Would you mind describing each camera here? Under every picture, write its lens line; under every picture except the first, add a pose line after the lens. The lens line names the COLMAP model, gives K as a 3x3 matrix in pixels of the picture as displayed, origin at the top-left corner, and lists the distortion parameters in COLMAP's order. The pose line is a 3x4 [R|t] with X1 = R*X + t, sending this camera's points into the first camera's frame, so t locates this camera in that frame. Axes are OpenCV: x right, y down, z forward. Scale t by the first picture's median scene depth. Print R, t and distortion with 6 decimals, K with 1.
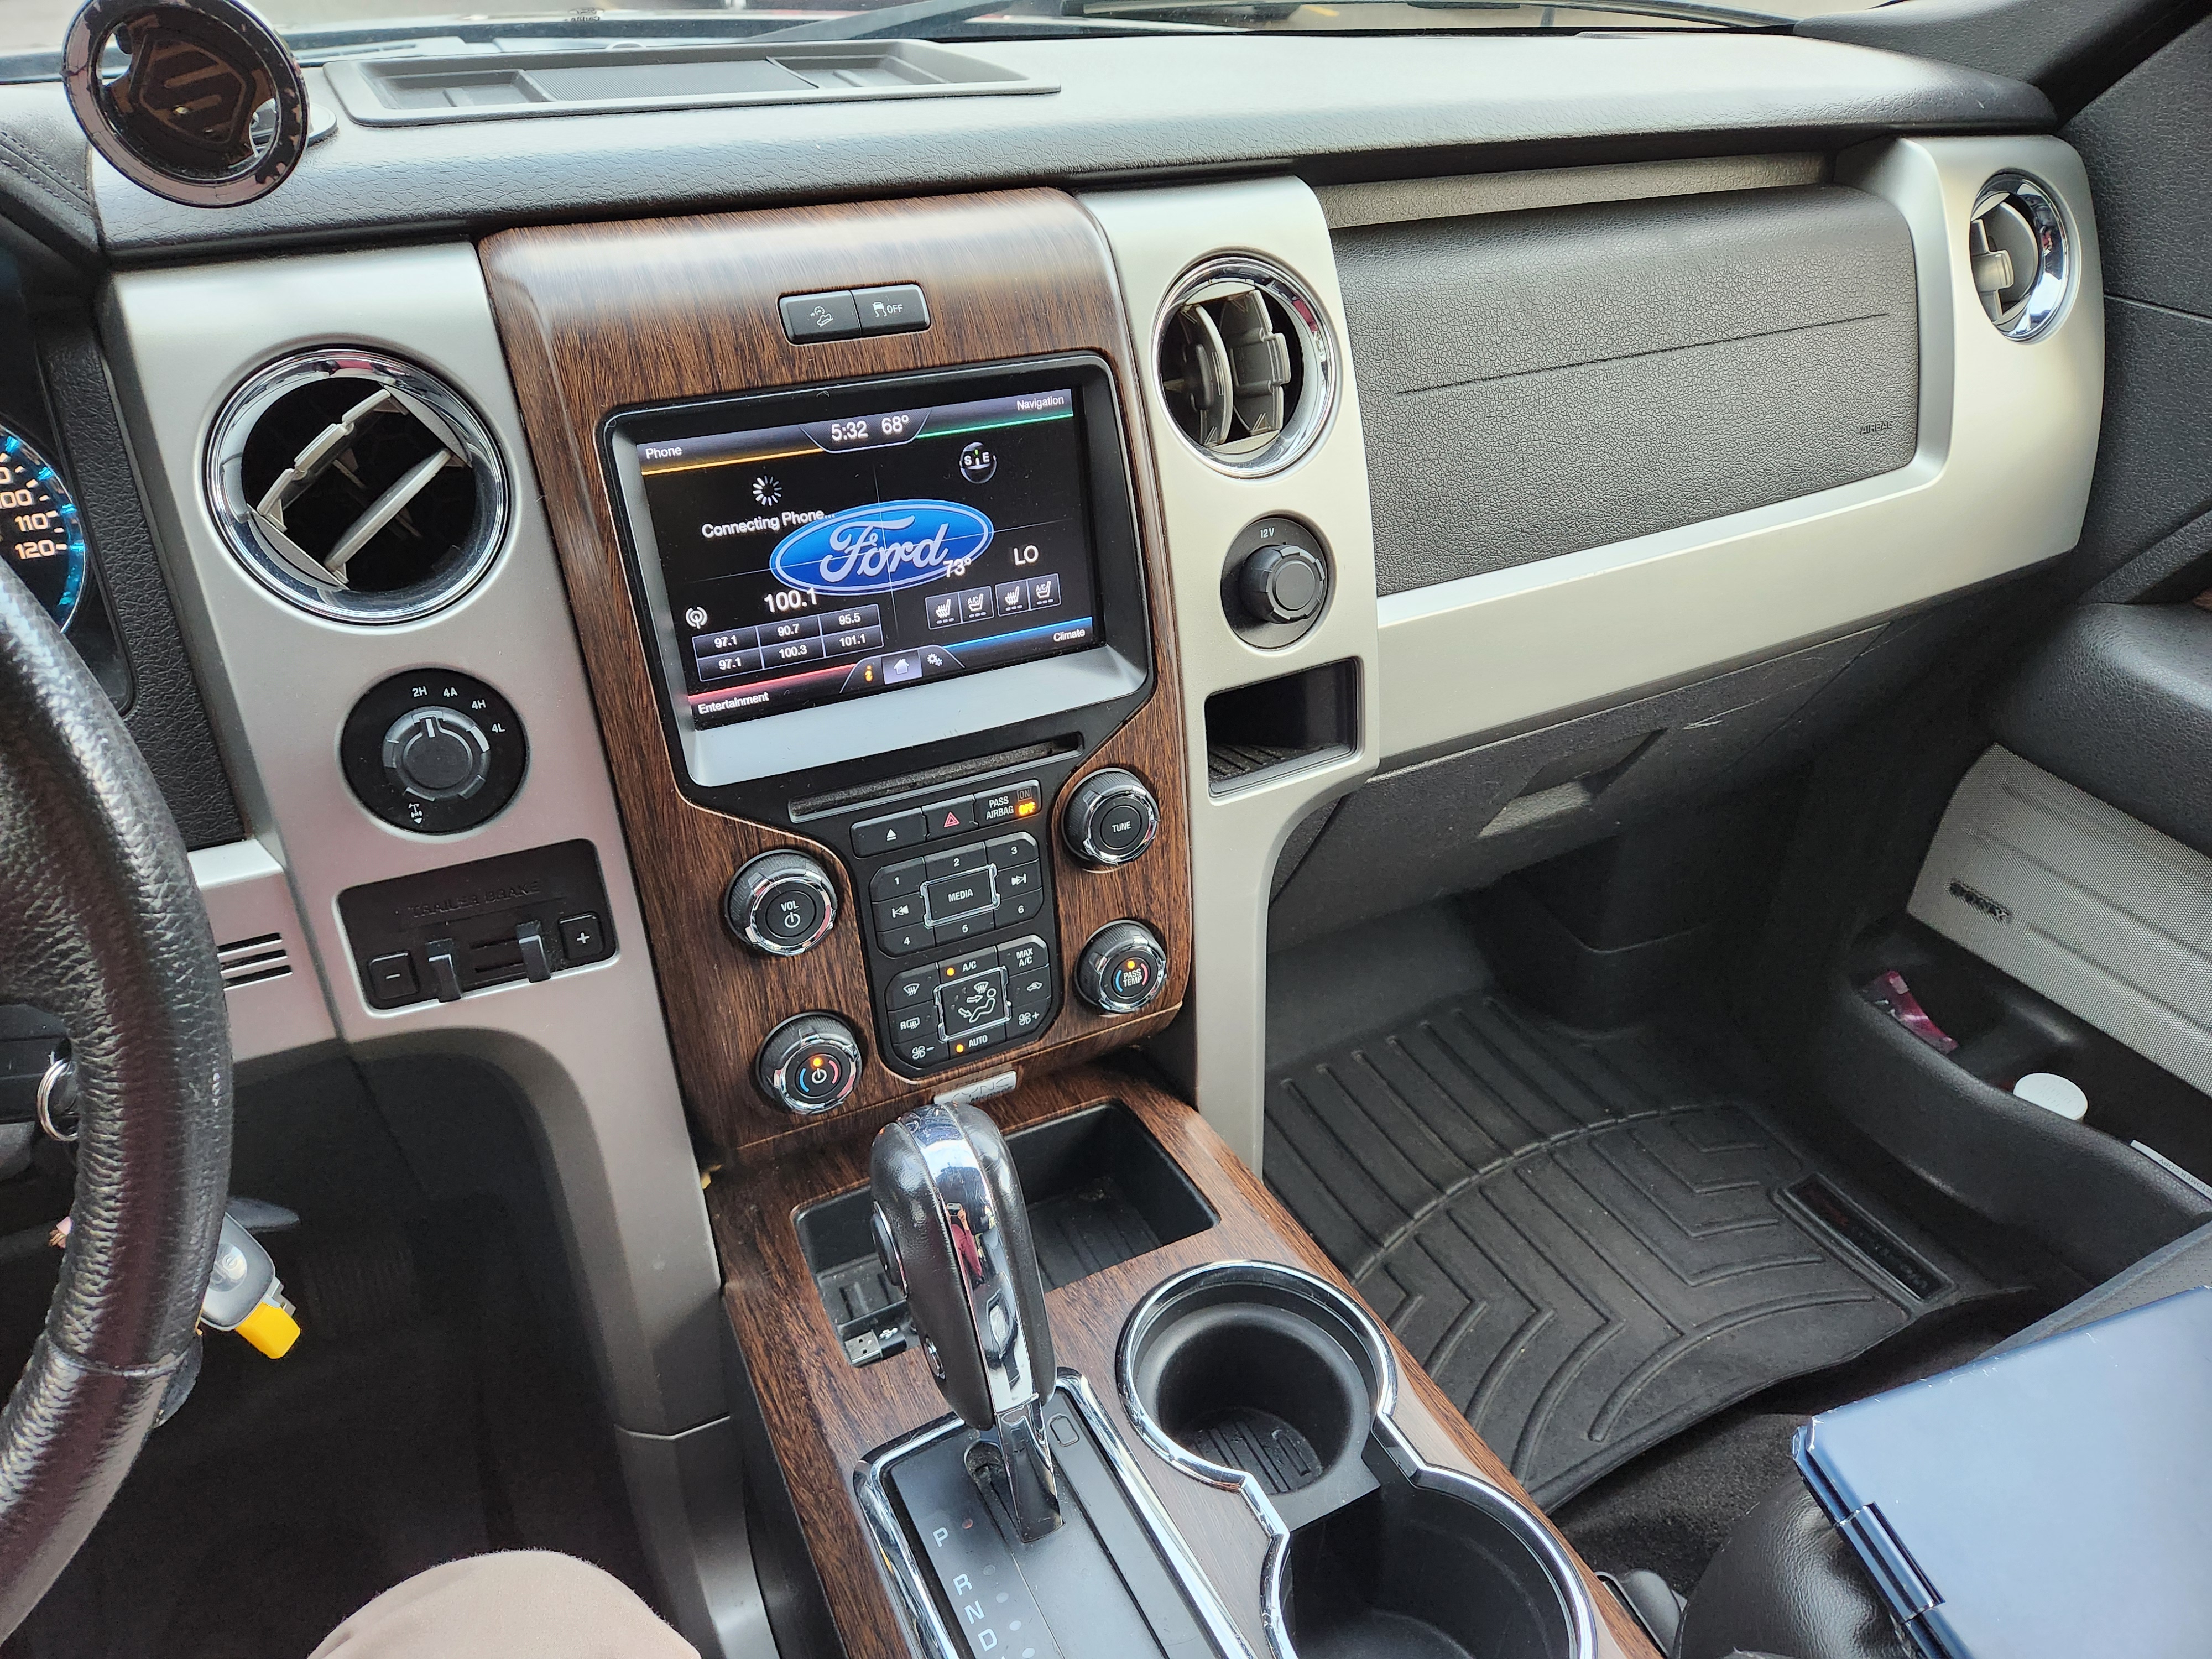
lens RADIAL K [[1493.2, 0, 1106.6], [0, 1493.2, 840.1], [0, 0, 1]] dist [0.058536, -0.055275]
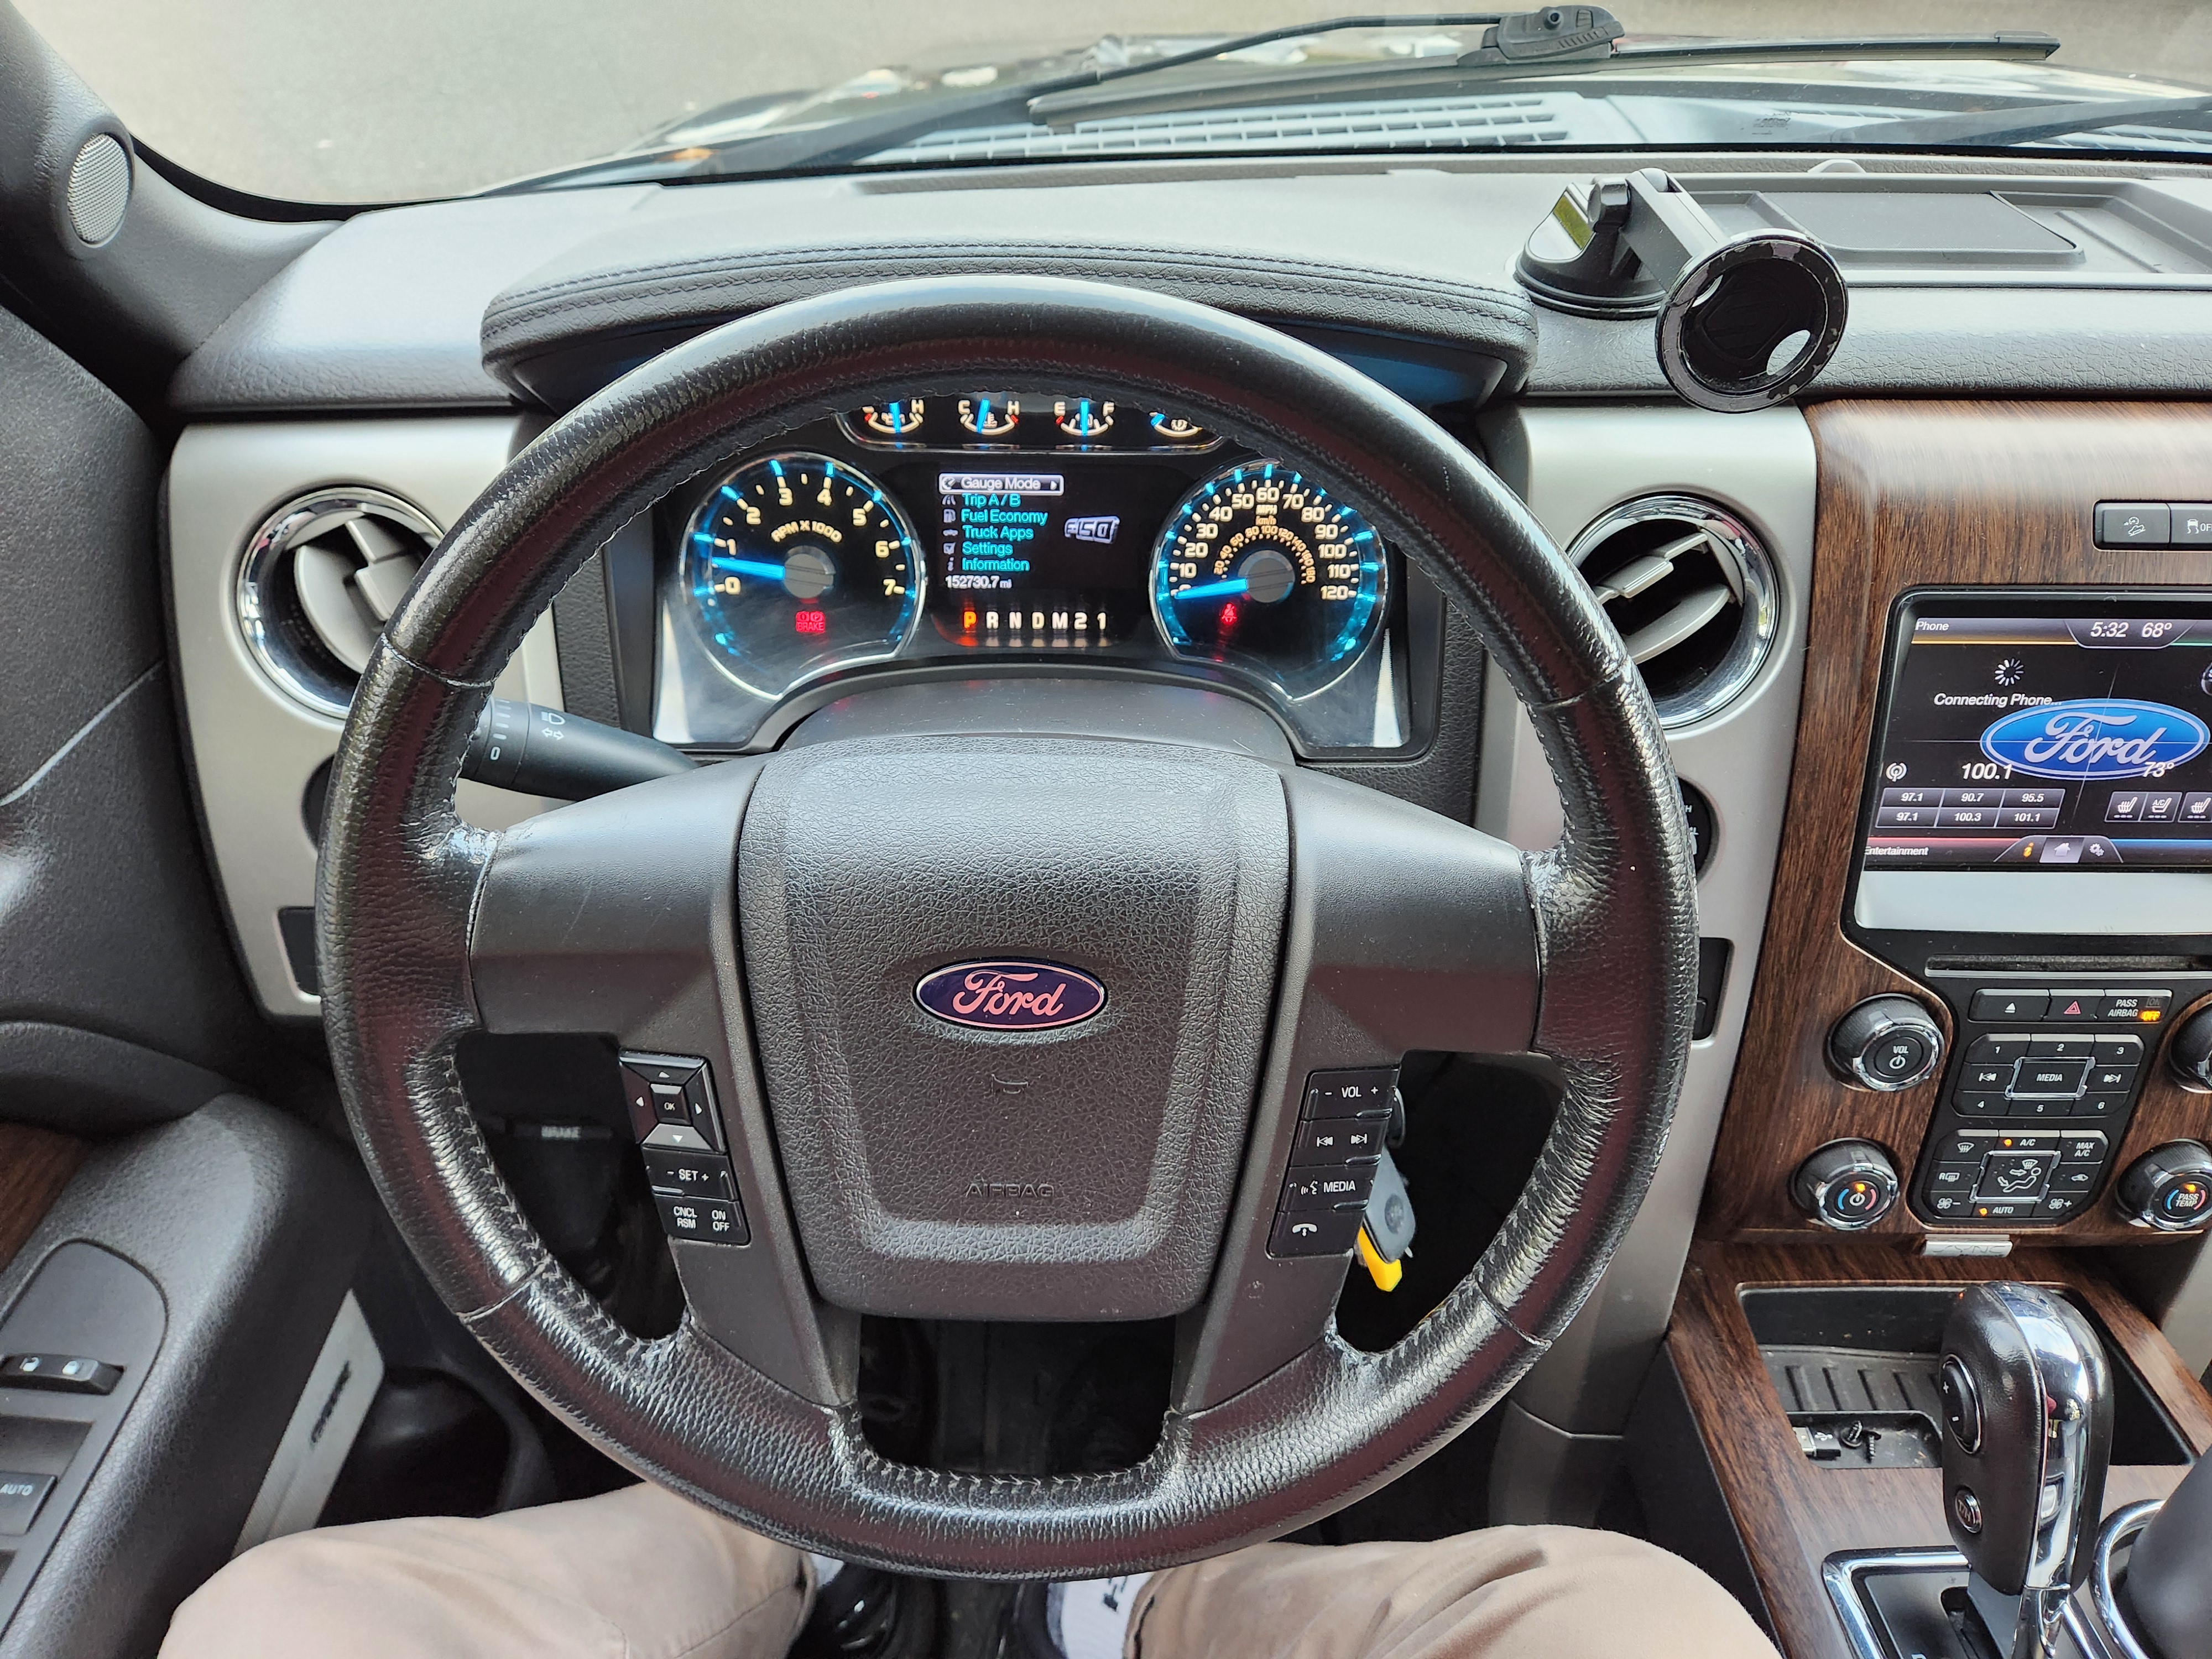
lens RADIAL K [[1493.2, 0, 1098.2], [0, 1493.2, 845.9], [0, 0, 1]] dist [0.058536, -0.055275]
pose [[0.894570, 0.263368, -0.361084, -0.360616], [-0.246559, 0.964677, 0.092778, -0.053353], [0.372764, 0.006032, 0.927907, -0.208693]]
